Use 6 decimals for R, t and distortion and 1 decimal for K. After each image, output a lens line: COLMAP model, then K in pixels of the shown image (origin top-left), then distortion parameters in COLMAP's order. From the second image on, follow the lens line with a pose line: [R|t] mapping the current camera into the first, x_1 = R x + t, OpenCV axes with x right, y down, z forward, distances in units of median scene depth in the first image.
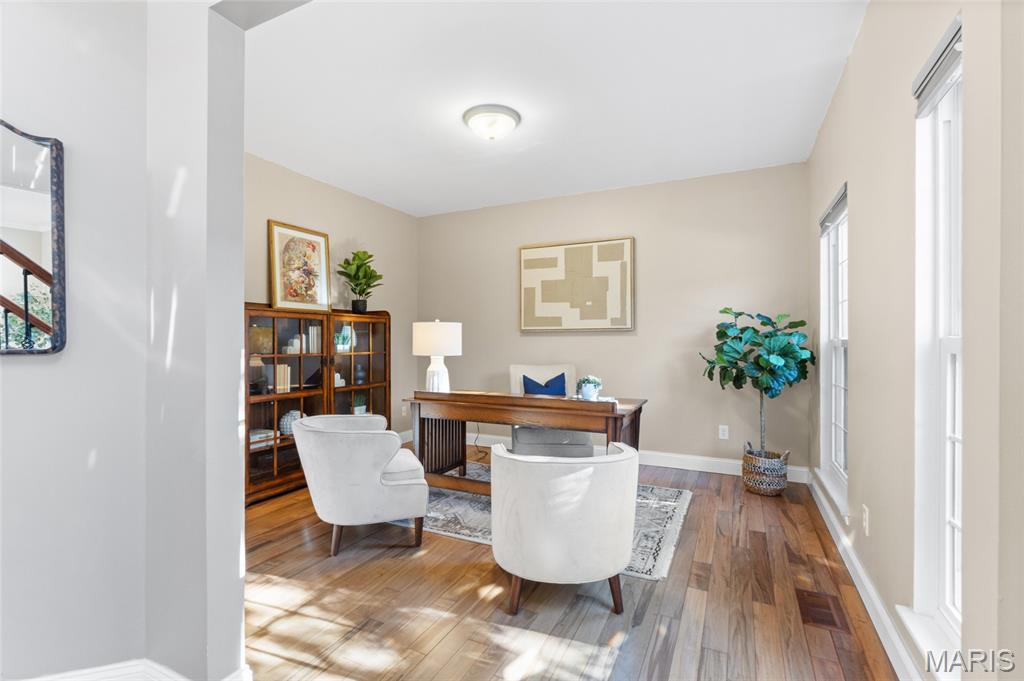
lens RADIAL K [[457.8, 0, 514.0], [0, 457.8, 338.6], [0, 0, 1]] dist [0.001130, 0.001186]
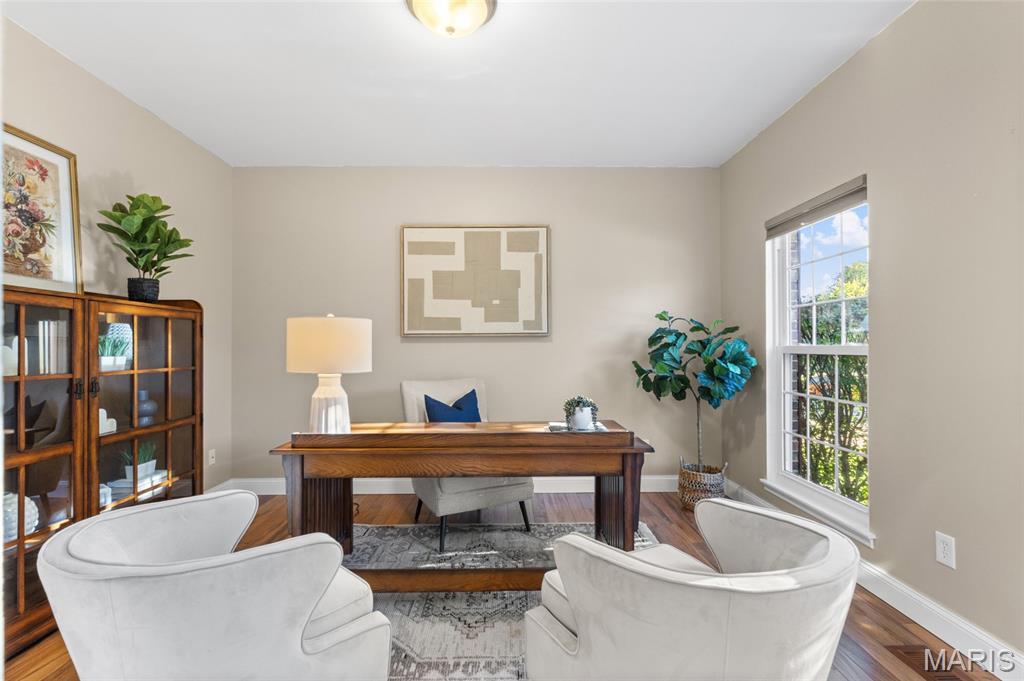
lens RADIAL K [[457.8, 0, 514.0], [0, 457.8, 338.6], [0, 0, 1]] dist [0.001130, 0.001186]
pose [[0.894719, 0.006656, 0.446580, -0.180885], [0.001191, 0.999850, -0.017287, 0.002125], [-0.446628, 0.015999, 0.894576, 0.278590]]
